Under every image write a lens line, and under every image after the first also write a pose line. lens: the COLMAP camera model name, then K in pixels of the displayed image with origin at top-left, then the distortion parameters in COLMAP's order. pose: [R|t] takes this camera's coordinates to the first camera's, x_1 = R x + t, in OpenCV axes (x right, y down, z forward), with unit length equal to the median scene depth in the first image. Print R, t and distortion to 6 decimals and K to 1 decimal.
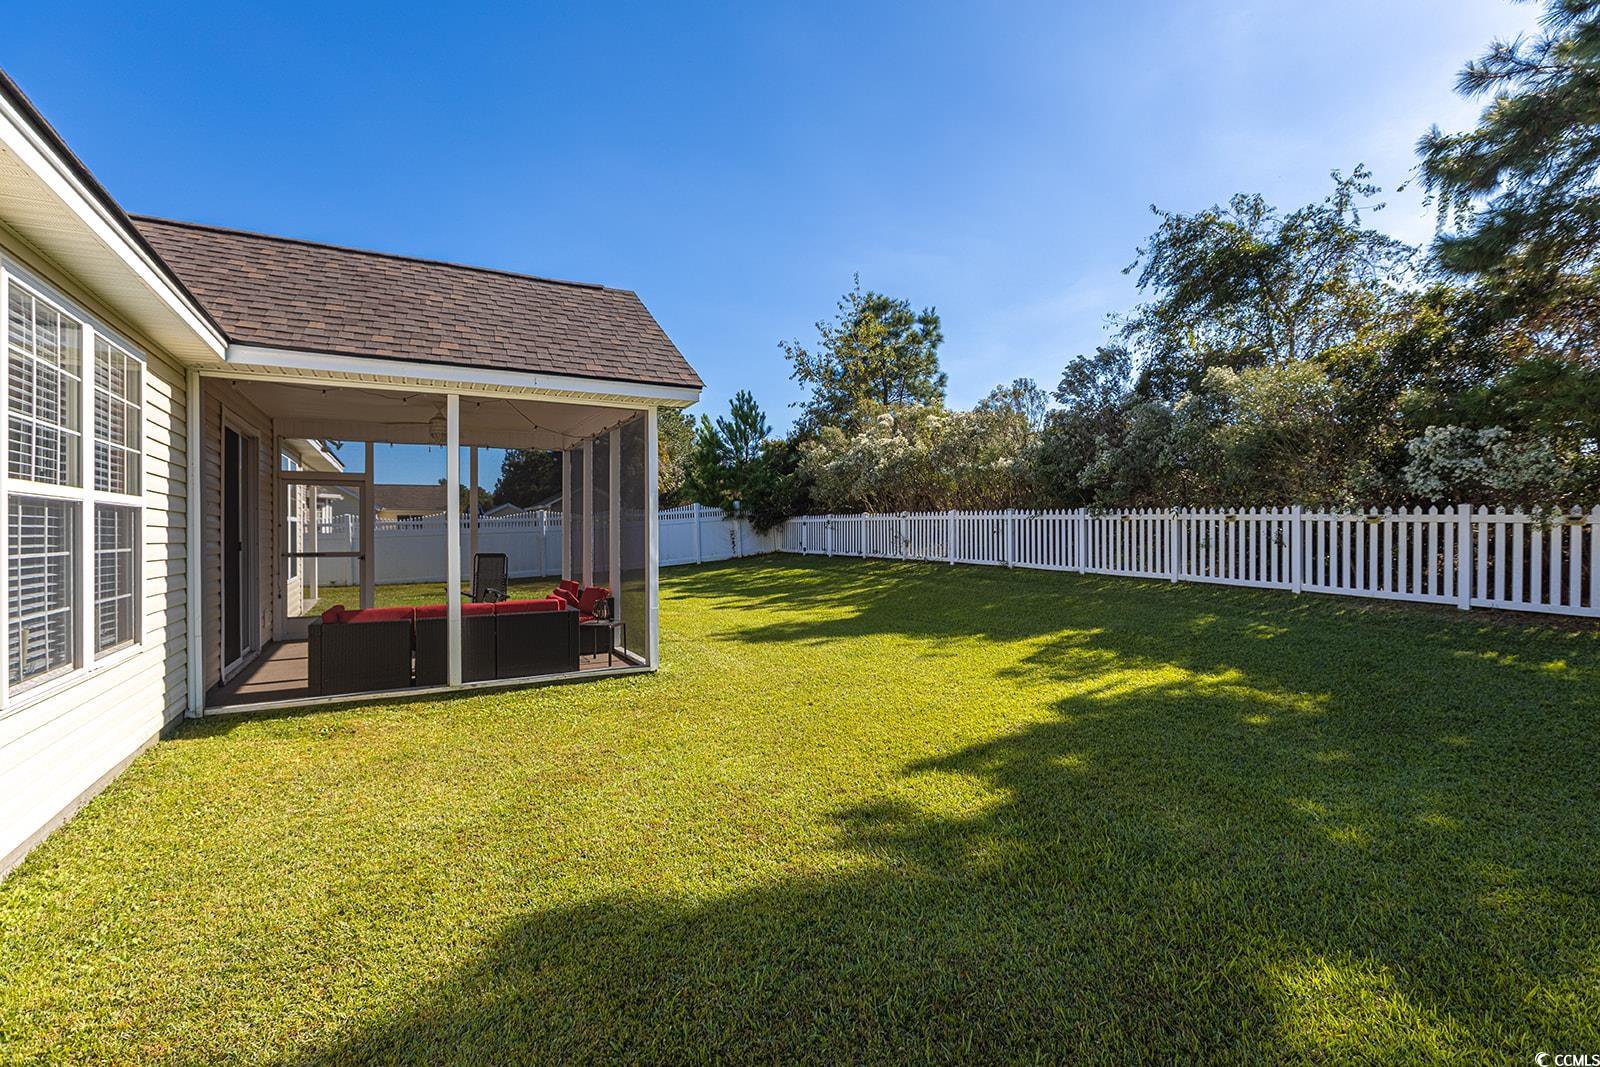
lens RADIAL K [[742.6, 0, 802.6], [0, 742.6, 530.8], [0, 0, 1]] dist [0.007581, -0.000191]
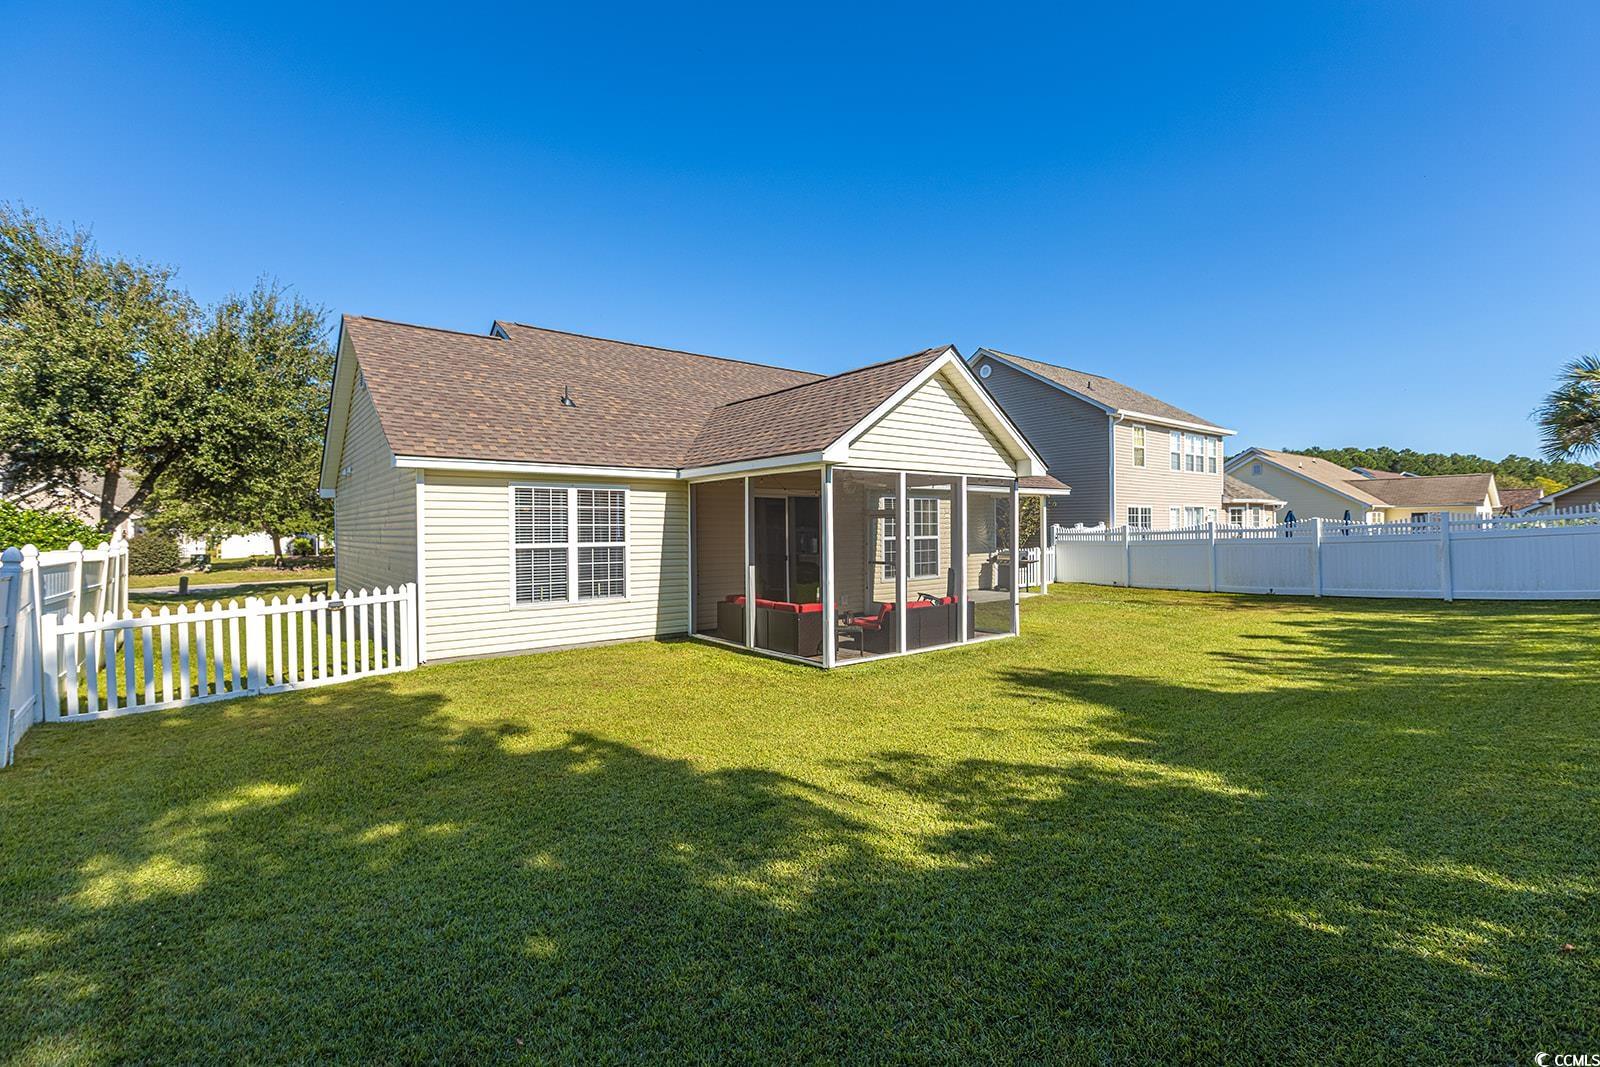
lens RADIAL K [[742.6, 0, 802.0], [0, 742.6, 522.1], [0, 0, 1]] dist [0.007581, -0.000191]
pose [[0.120024, -0.000631, -0.992771, 0.646349], [0.006870, 0.999976, 0.000195, -0.040575], [0.992747, -0.006844, 0.120026, 0.479267]]
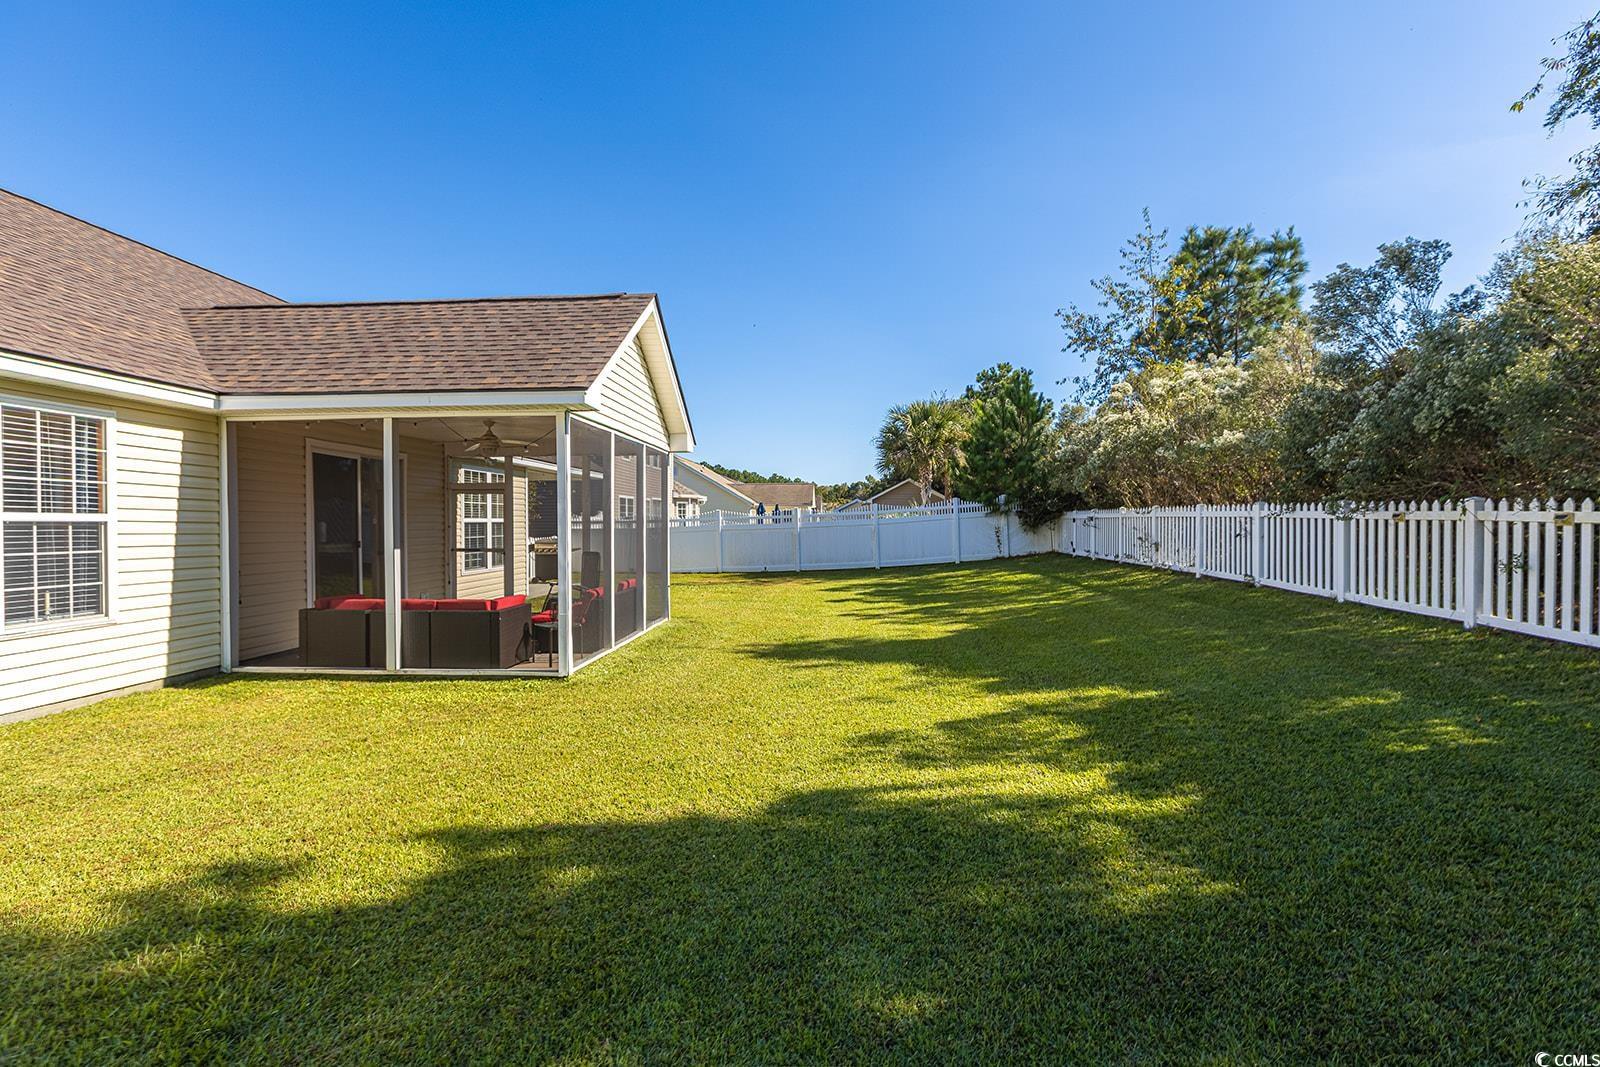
lens RADIAL K [[742.6, 0, 790.9], [0, 742.6, 525.3], [0, 0, 1]] dist [0.007581, -0.000191]
pose [[0.827960, 0.003792, -0.560774, 0.361236], [-0.001690, 0.999989, 0.004267, -0.011615], [0.560785, -0.002585, 0.827958, 0.204061]]
